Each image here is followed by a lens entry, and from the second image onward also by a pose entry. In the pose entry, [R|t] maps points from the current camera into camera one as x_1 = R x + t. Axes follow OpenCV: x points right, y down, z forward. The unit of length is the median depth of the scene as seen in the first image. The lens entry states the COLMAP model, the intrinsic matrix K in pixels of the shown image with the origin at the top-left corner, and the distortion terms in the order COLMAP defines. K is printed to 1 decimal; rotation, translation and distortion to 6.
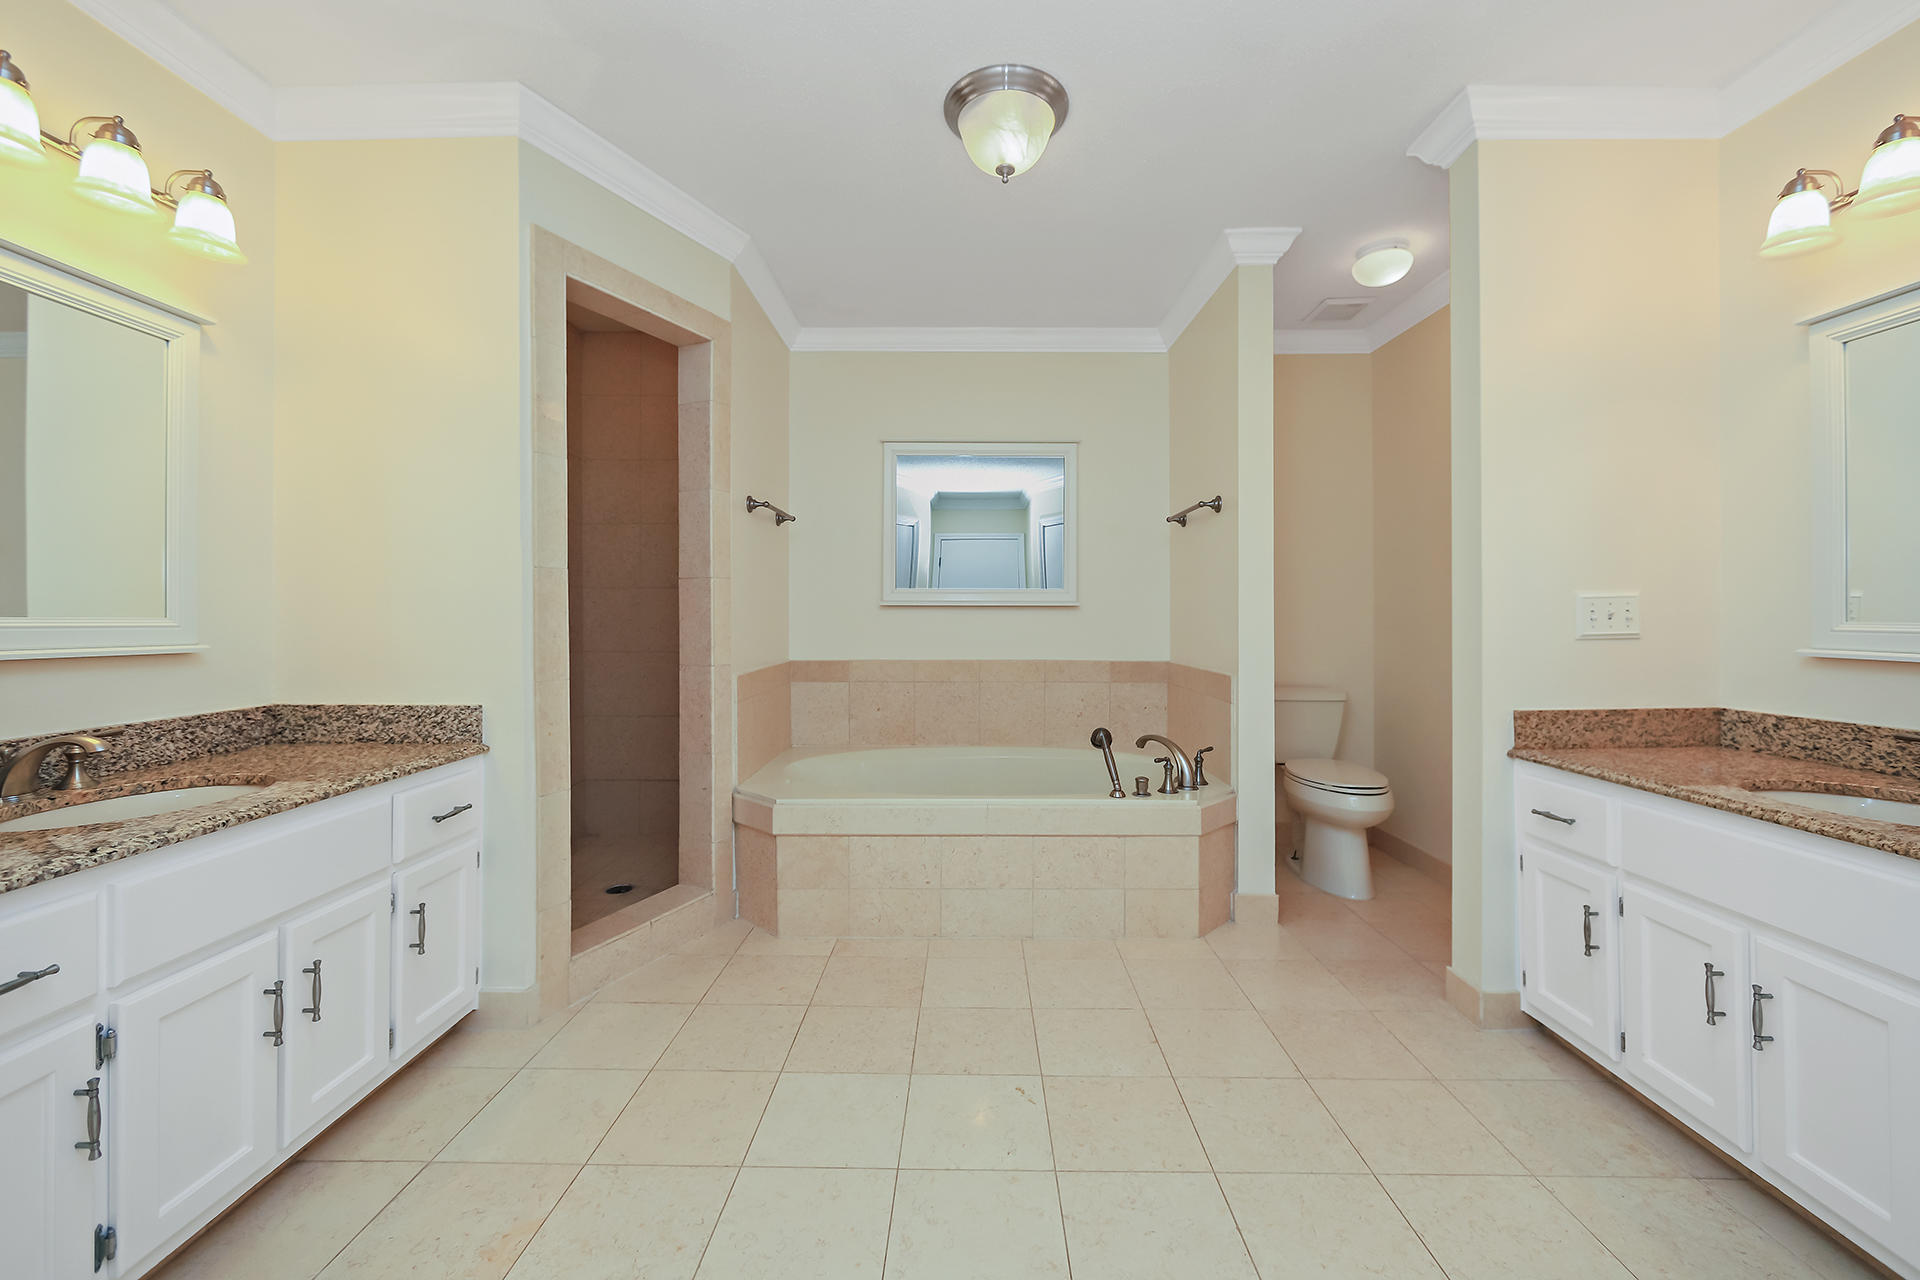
lens RADIAL K [[765.4, 0, 951.3], [0, 765.4, 626.0], [0, 0, 1]] dist [-0.004769, 0.001740]
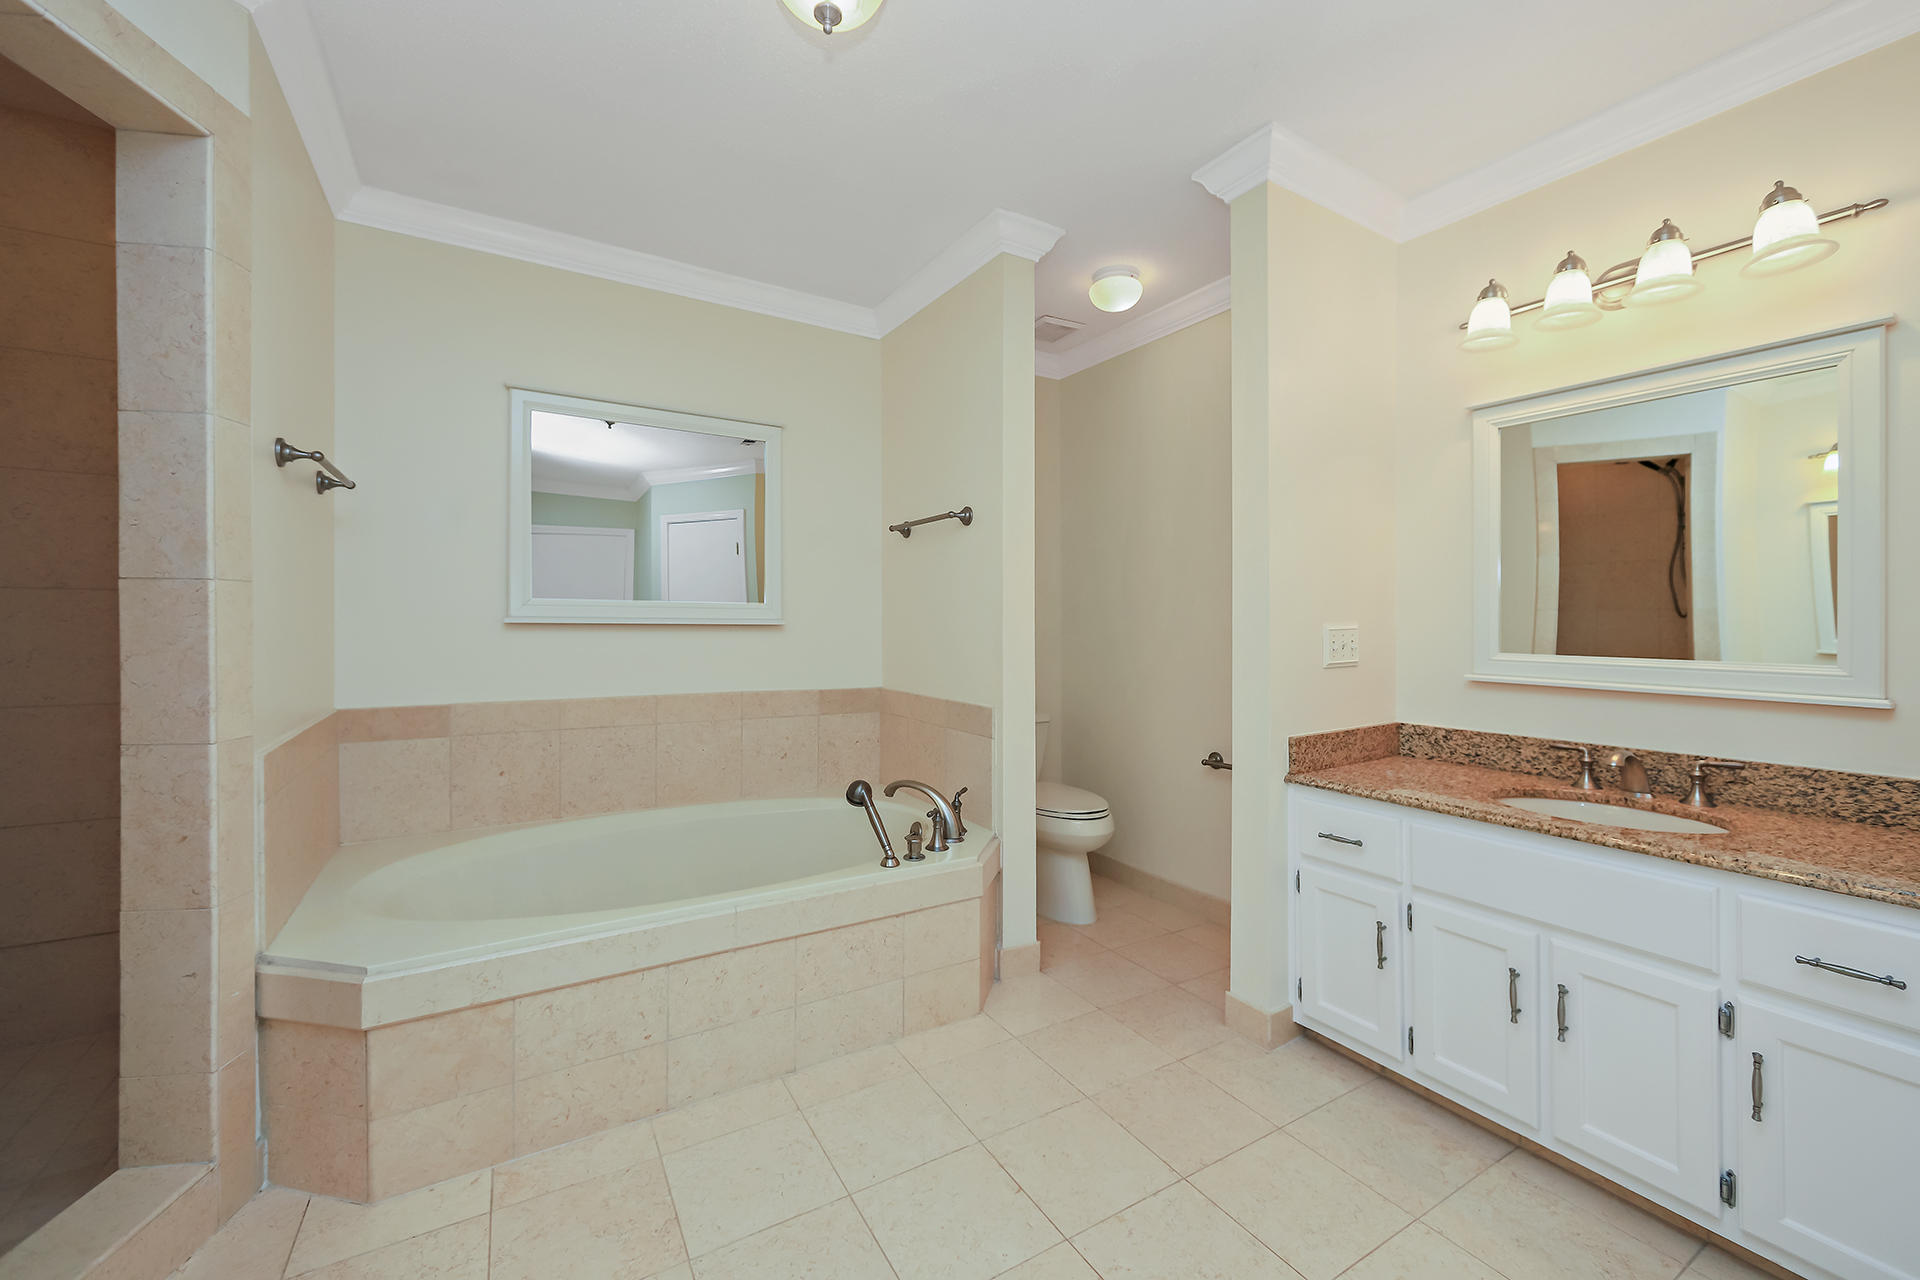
lens RADIAL K [[765.4, 0, 956.2], [0, 765.4, 630.4], [0, 0, 1]] dist [-0.004769, 0.001740]
pose [[0.846315, -0.000689, 0.532682, -0.158567], [0.000172, 0.999999, 0.001021, -0.028557], [-0.532683, -0.000773, 0.846315, 0.273448]]
